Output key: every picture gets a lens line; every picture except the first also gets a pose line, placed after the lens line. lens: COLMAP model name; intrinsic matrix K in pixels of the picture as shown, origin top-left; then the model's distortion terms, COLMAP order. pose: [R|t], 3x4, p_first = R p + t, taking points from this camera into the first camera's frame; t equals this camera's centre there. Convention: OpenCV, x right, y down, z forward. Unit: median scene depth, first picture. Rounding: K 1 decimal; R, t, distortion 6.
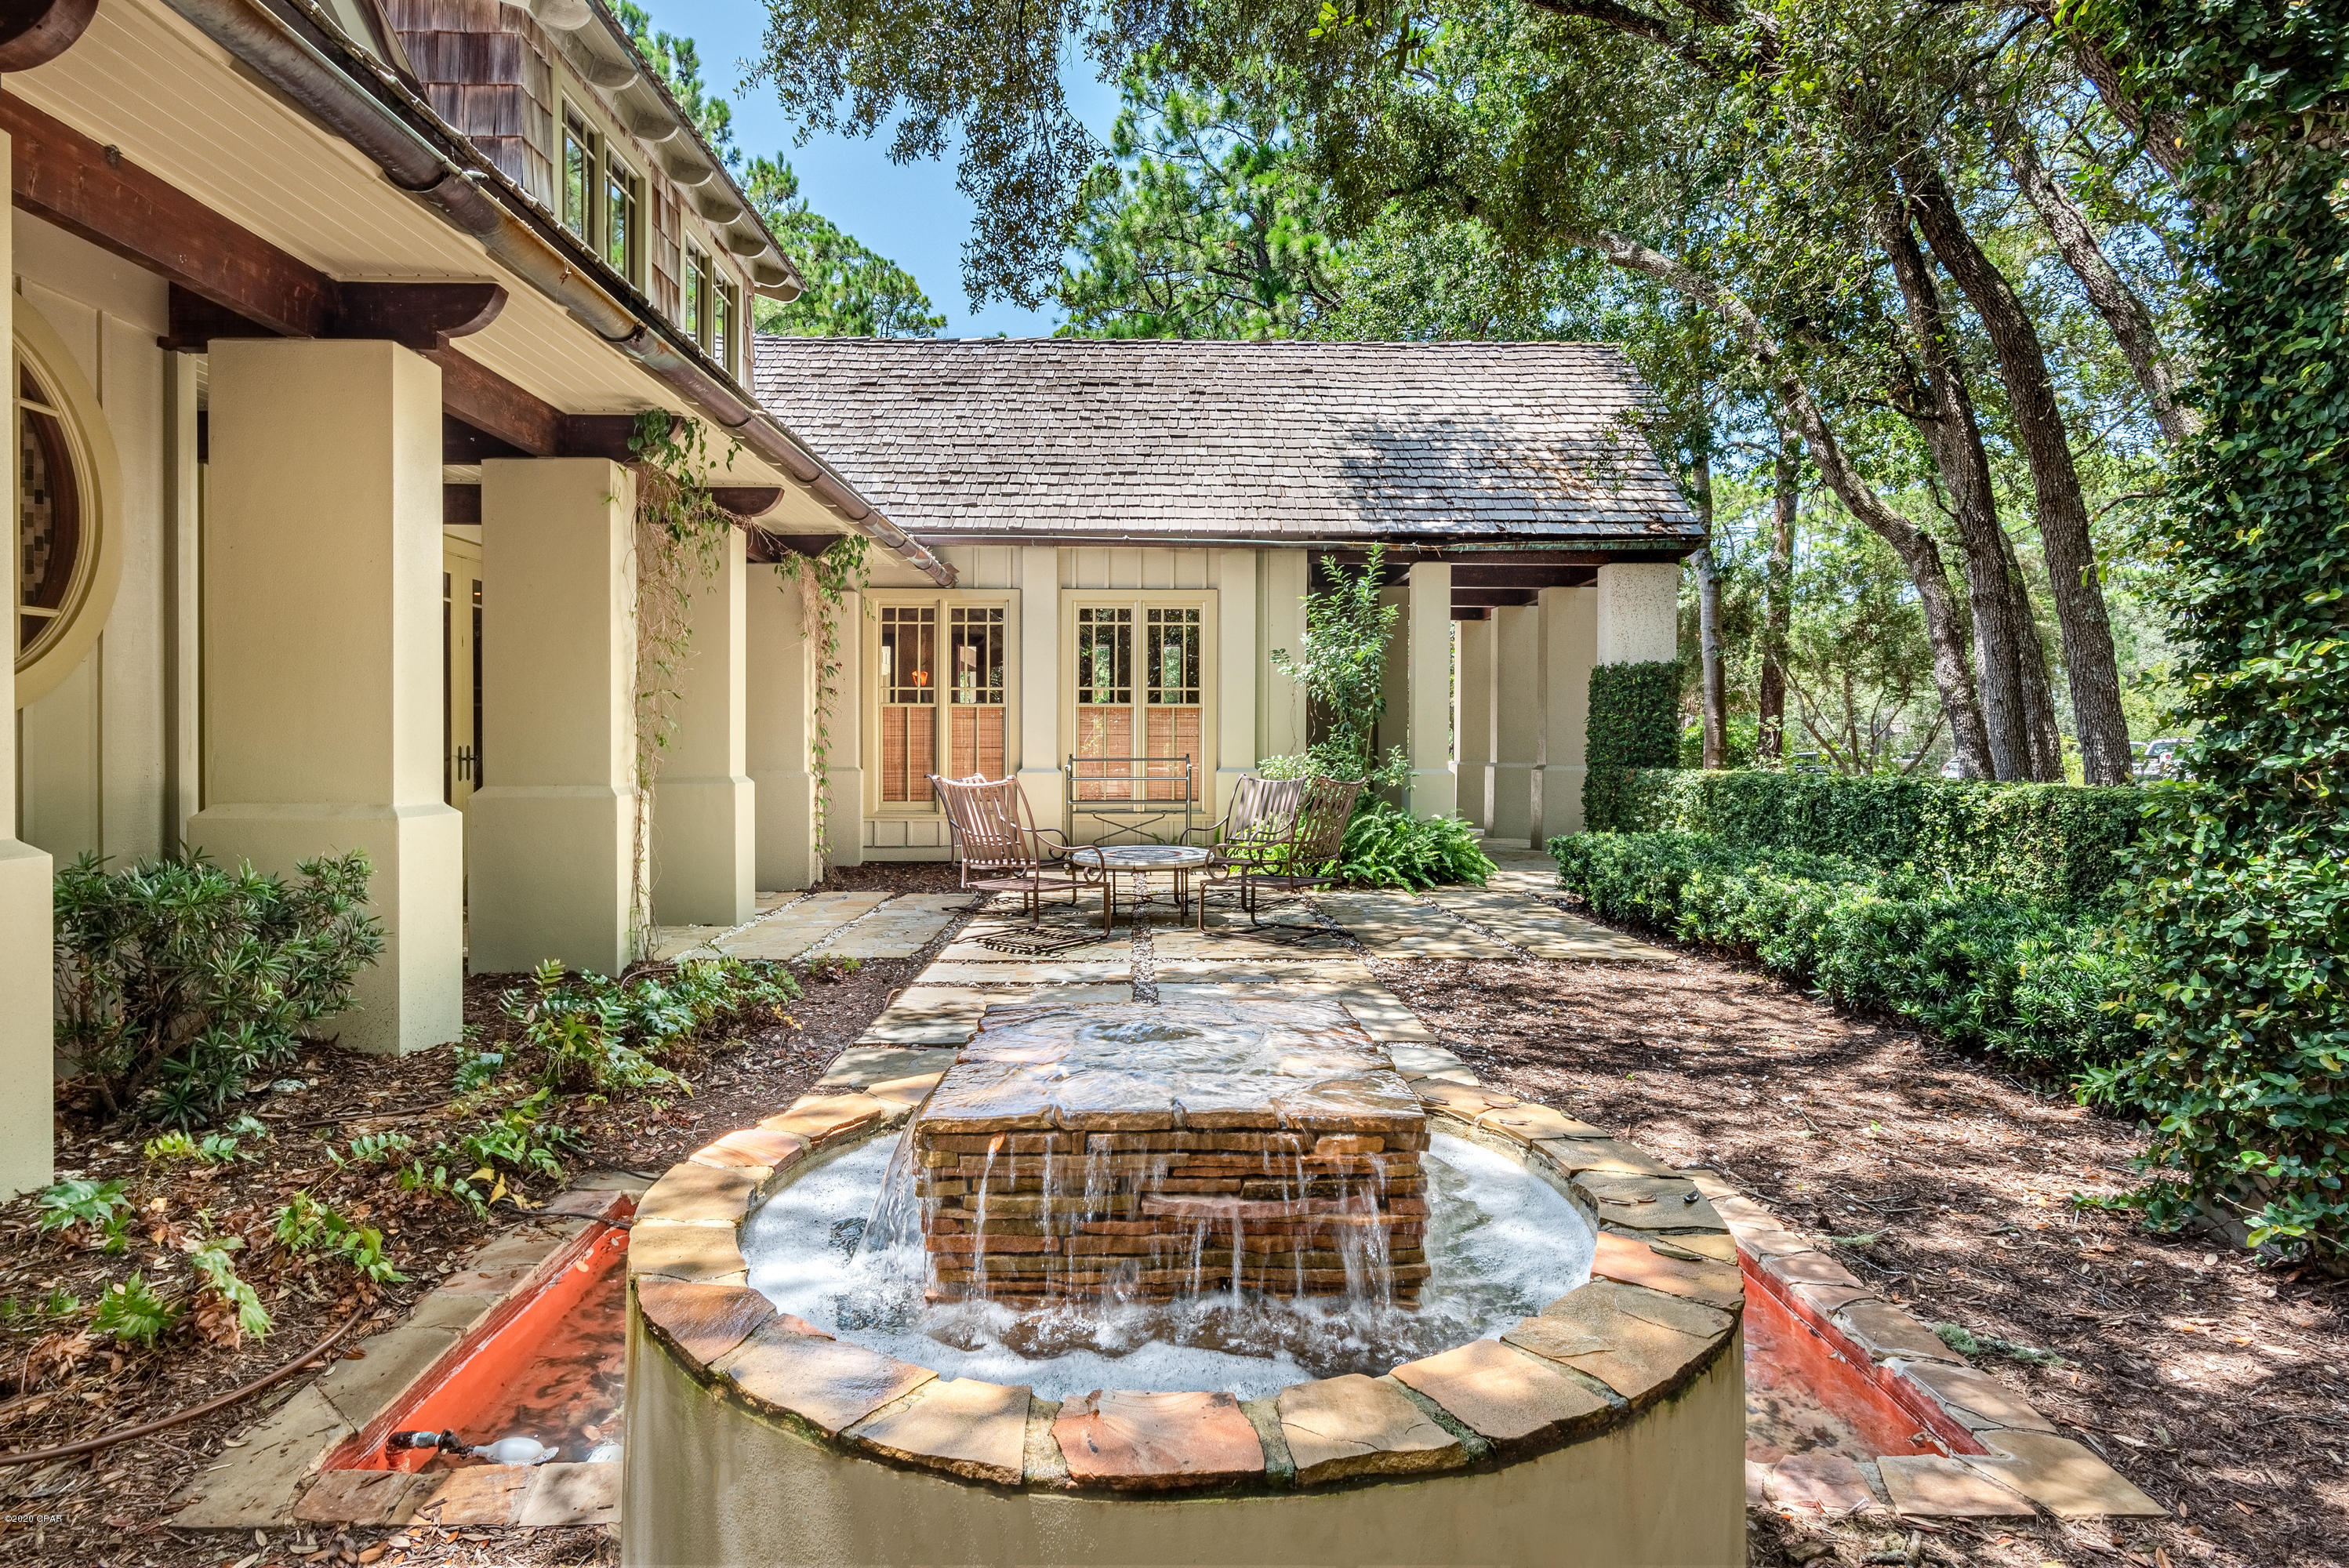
lens RADIAL K [[1274.4, 0, 1174.8], [0, 1274.4, 738.3], [0, 0, 1]] dist [0.015370, -0.000785]
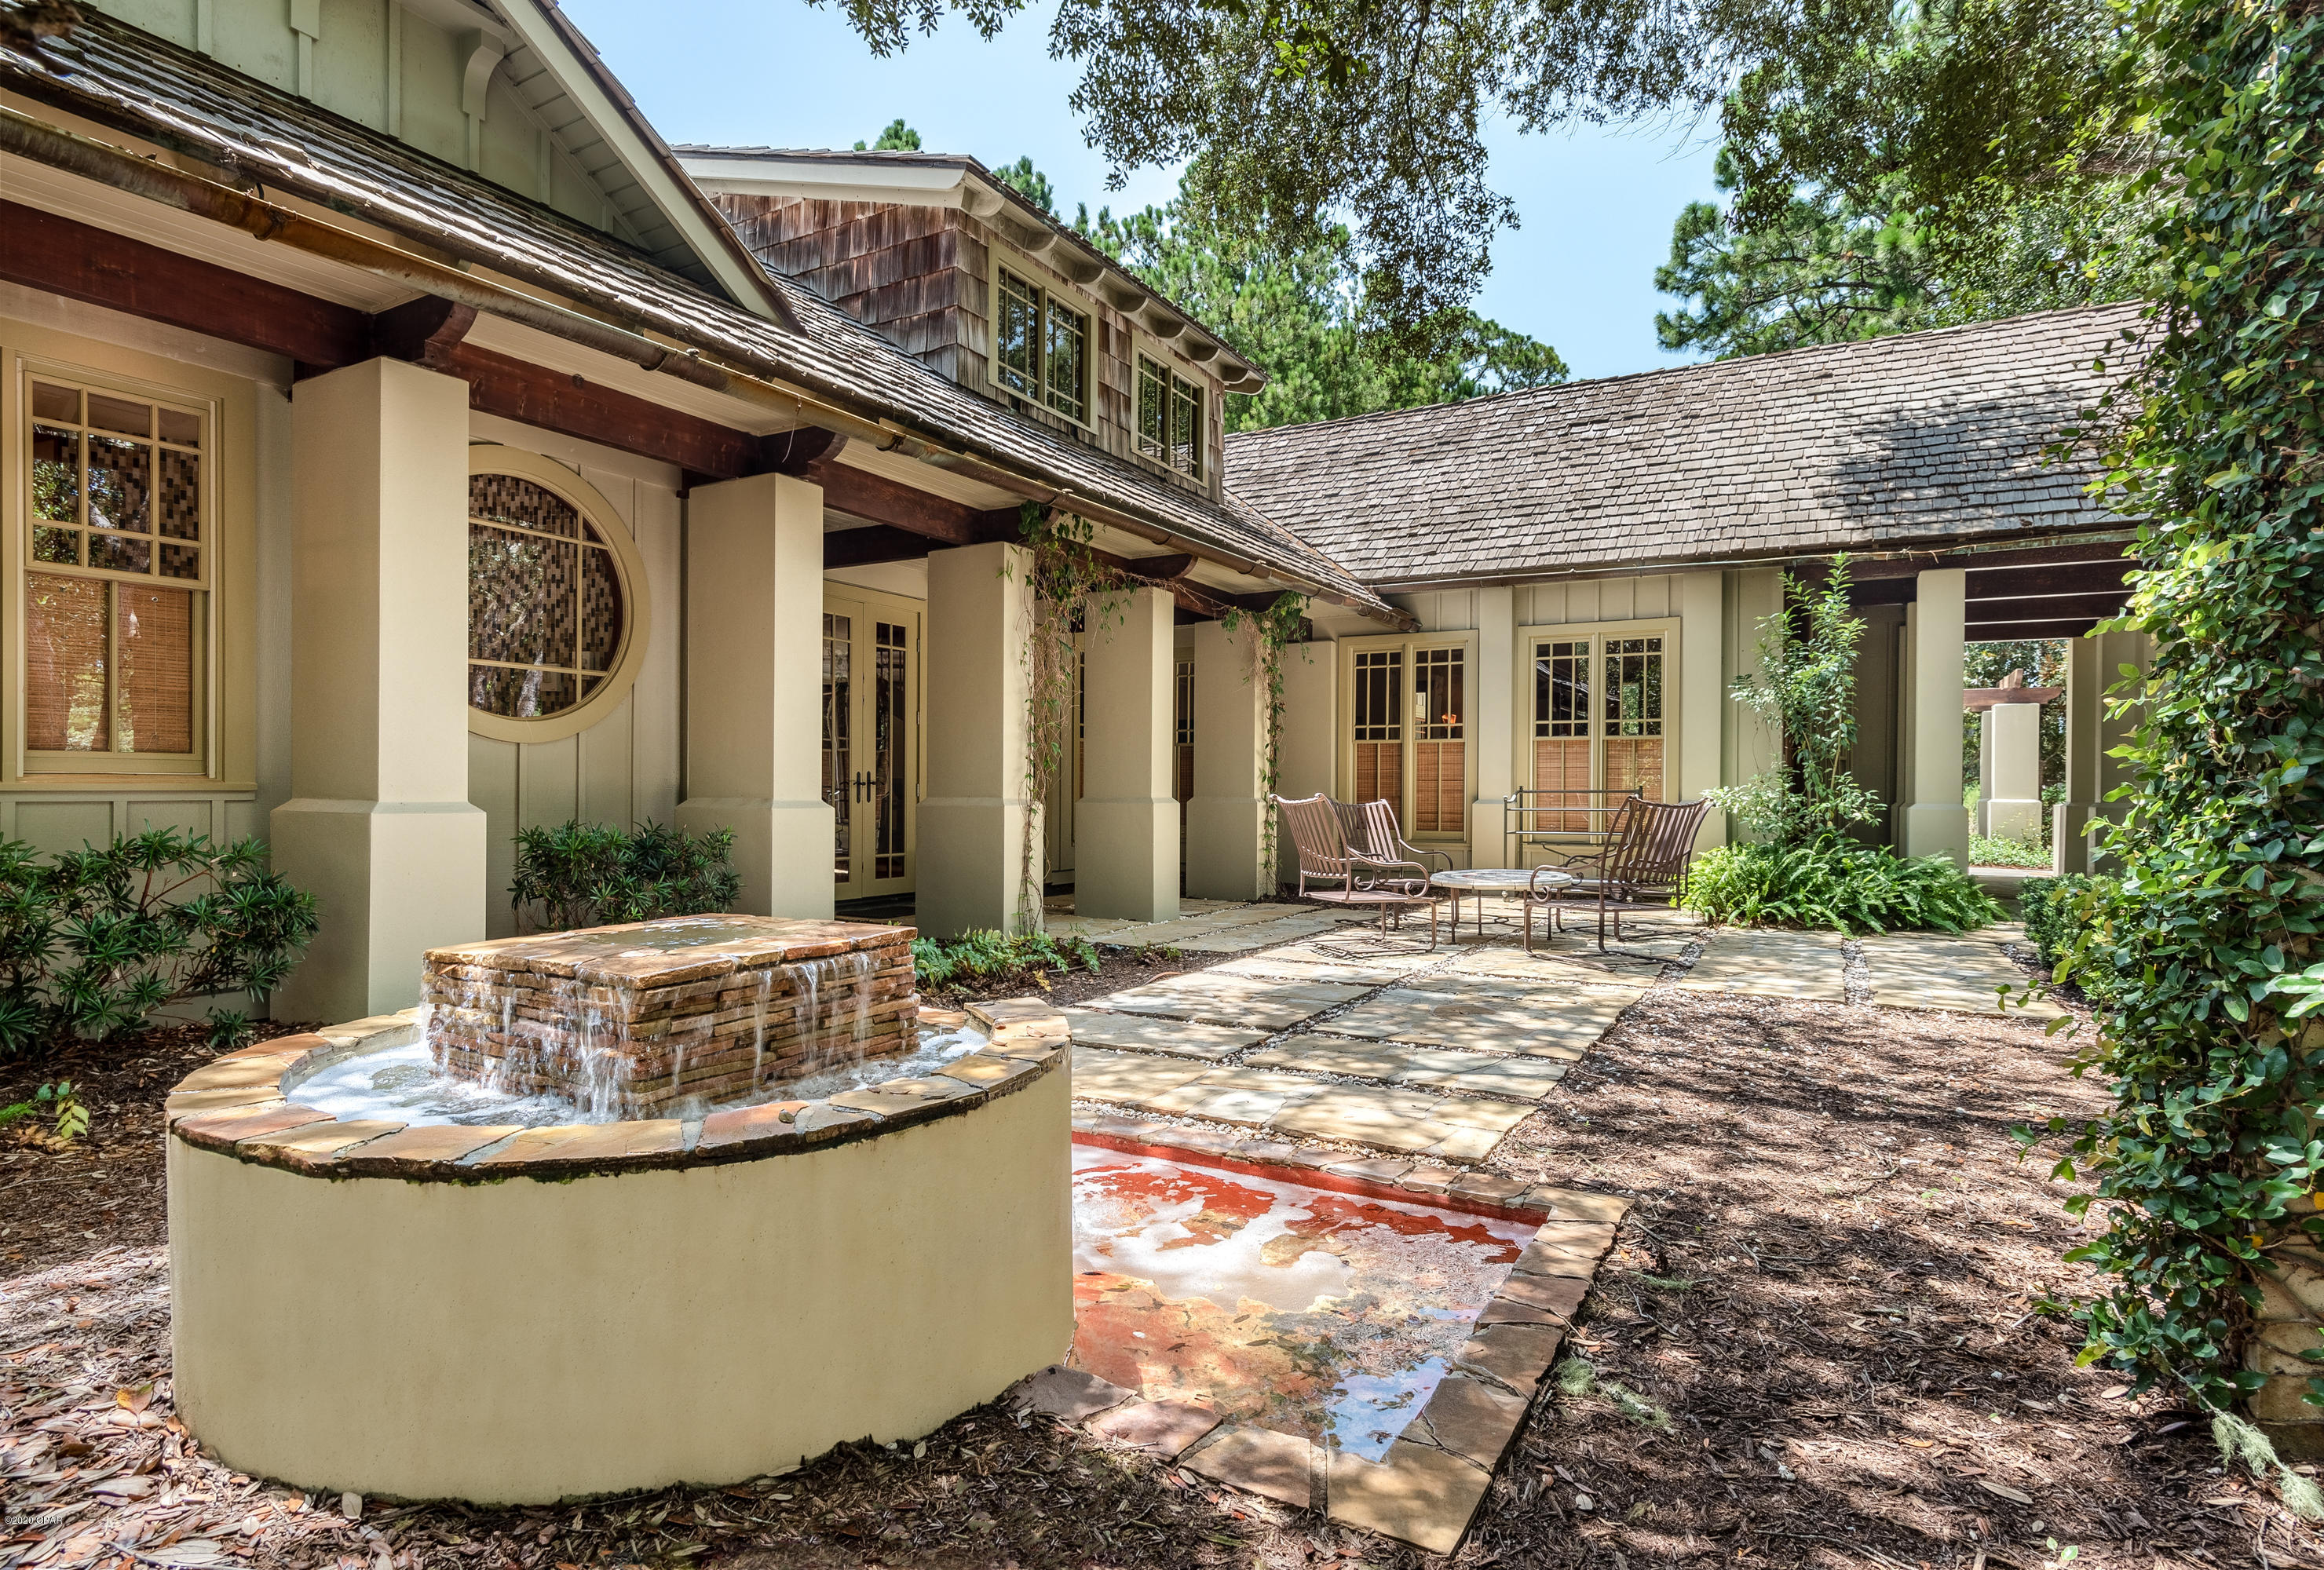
lens RADIAL K [[1190.3, 0, 1162.0], [0, 1190.3, 785.0], [0, 0, 1]] dist [-0.019602, 0.000019]
pose [[0.865888, 0.000400, -0.500239, 0.141357], [-0.001584, 0.999997, -0.001942, 0.013147], [0.500236, 0.002474, 0.865885, 0.025483]]
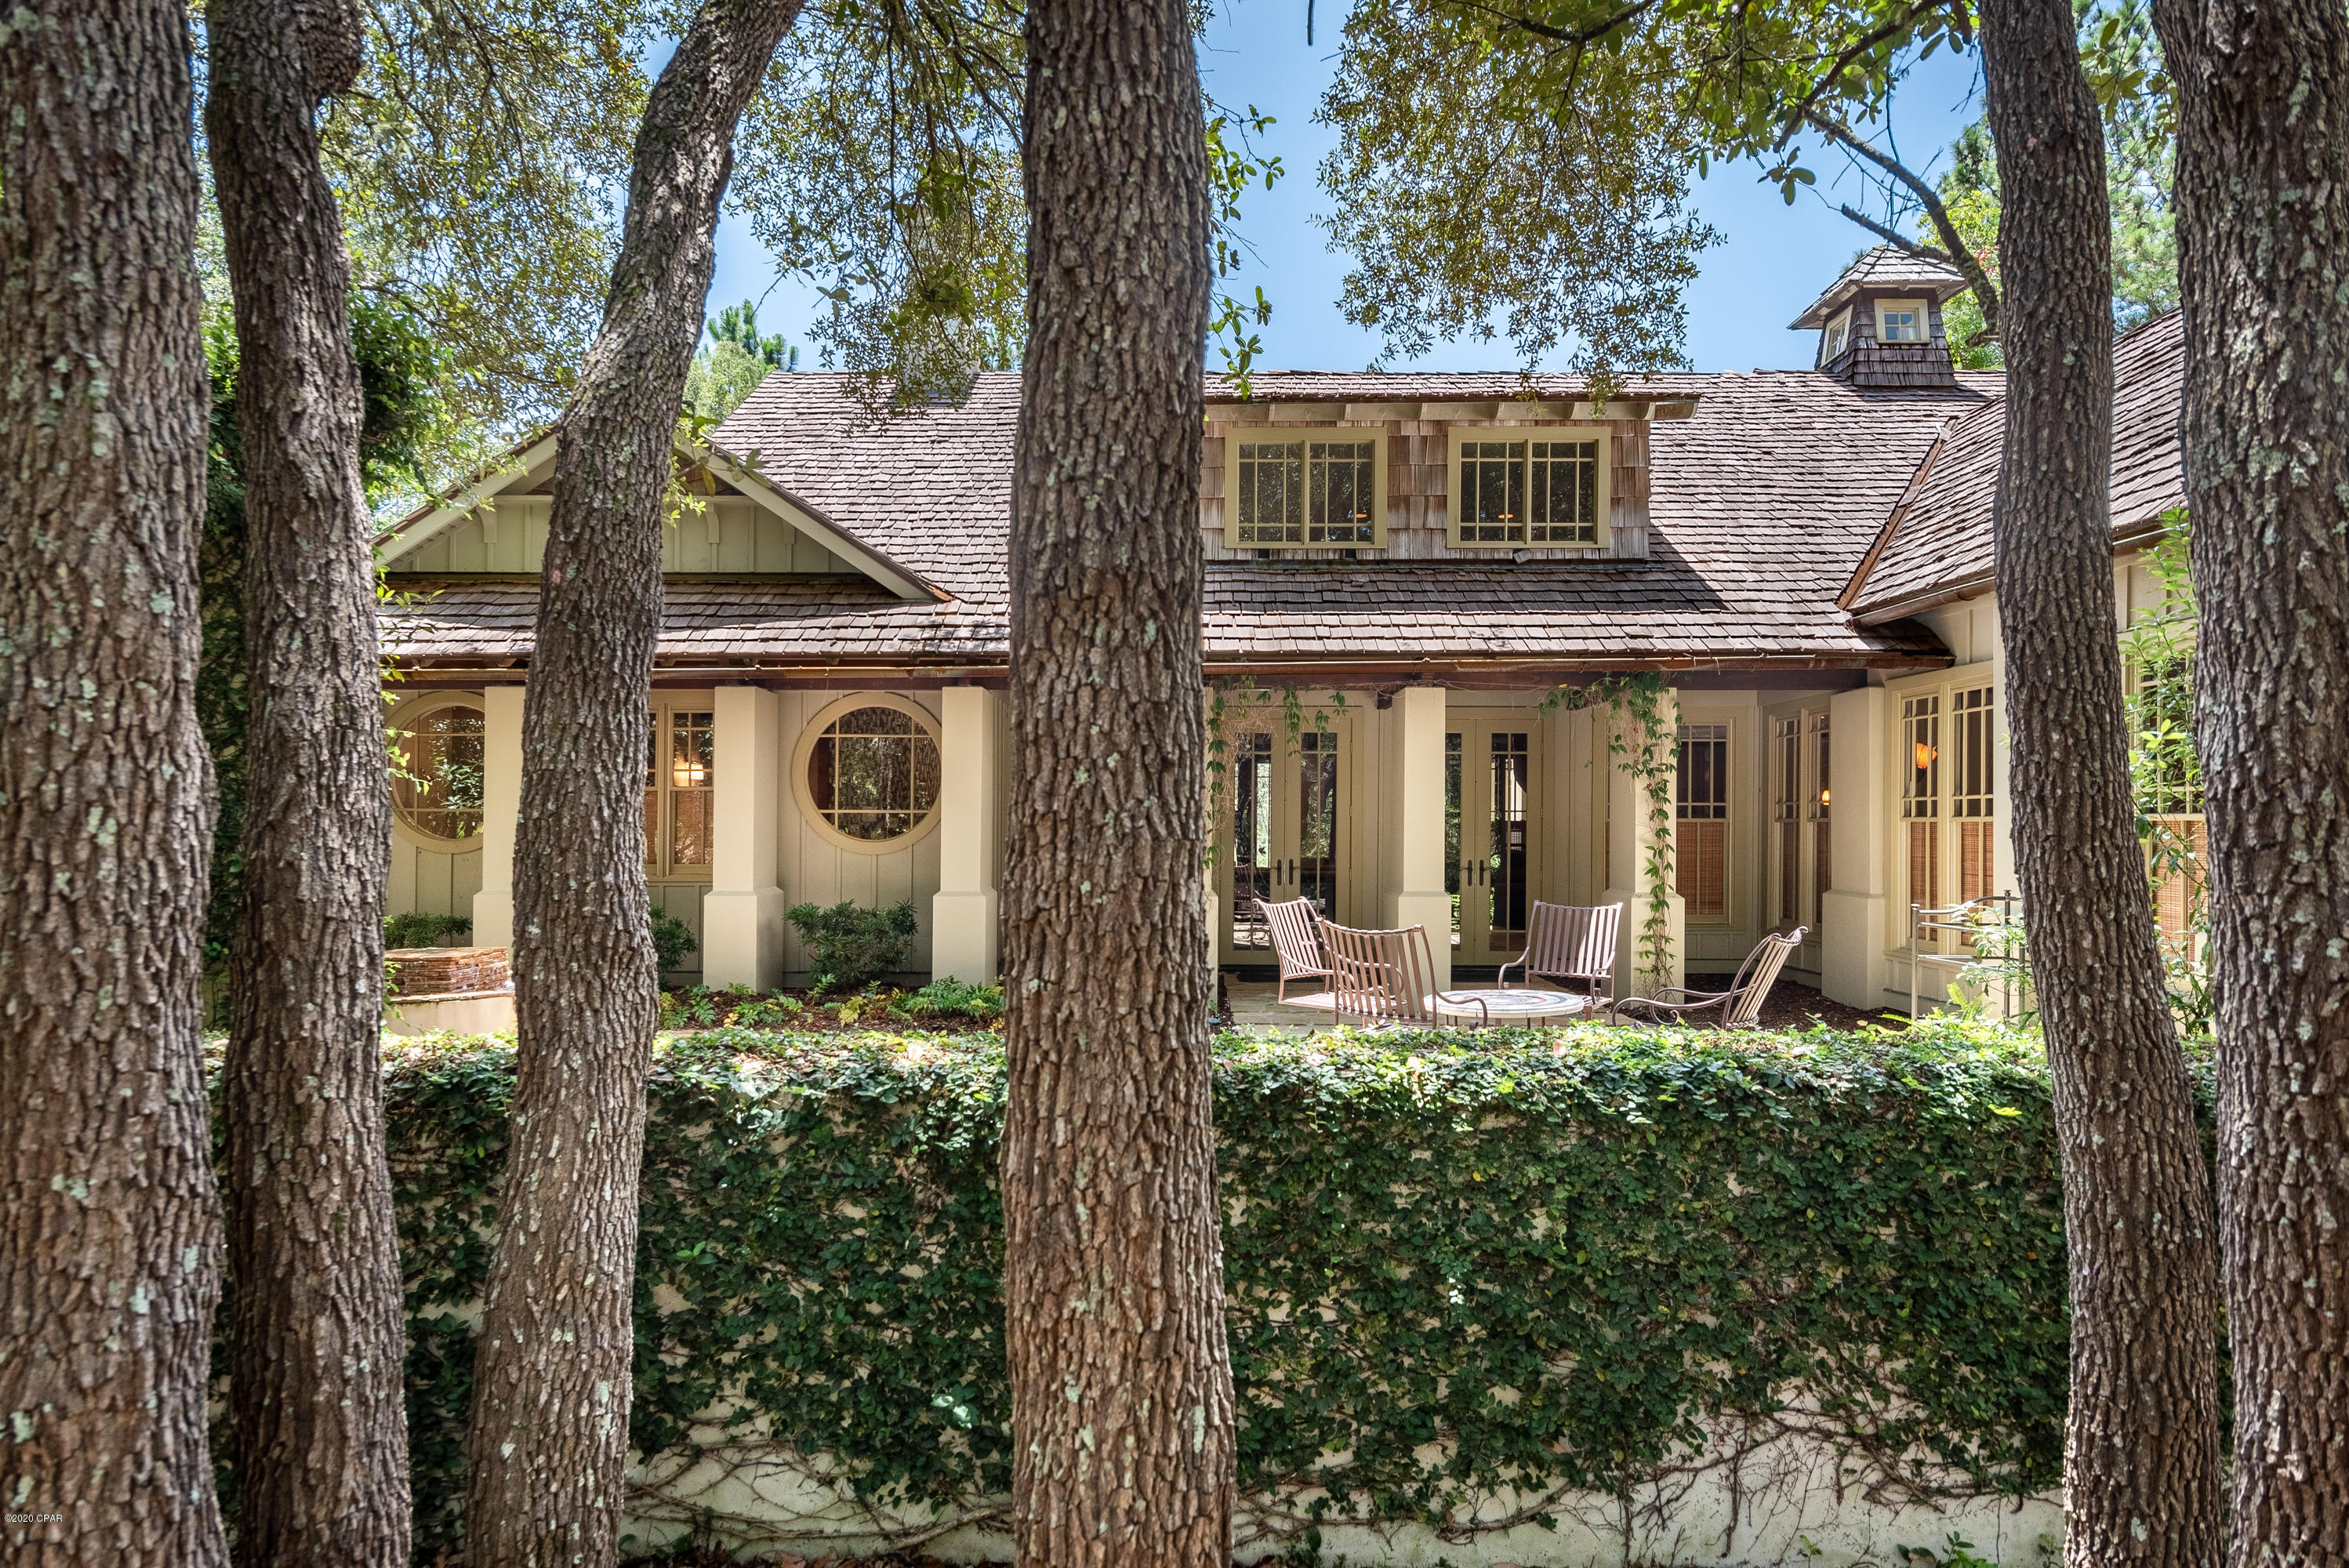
lens RADIAL K [[1185.2, 0, 1174.5], [0, 1185.2, 784.0], [0, 0, 1]] dist [0.002918, 0.000075]
pose [[-0.043674, -0.040122, -0.998240, 0.517401], [0.000741, 0.999192, -0.040193, -0.018907], [0.999046, -0.002495, -0.043609, 0.541177]]
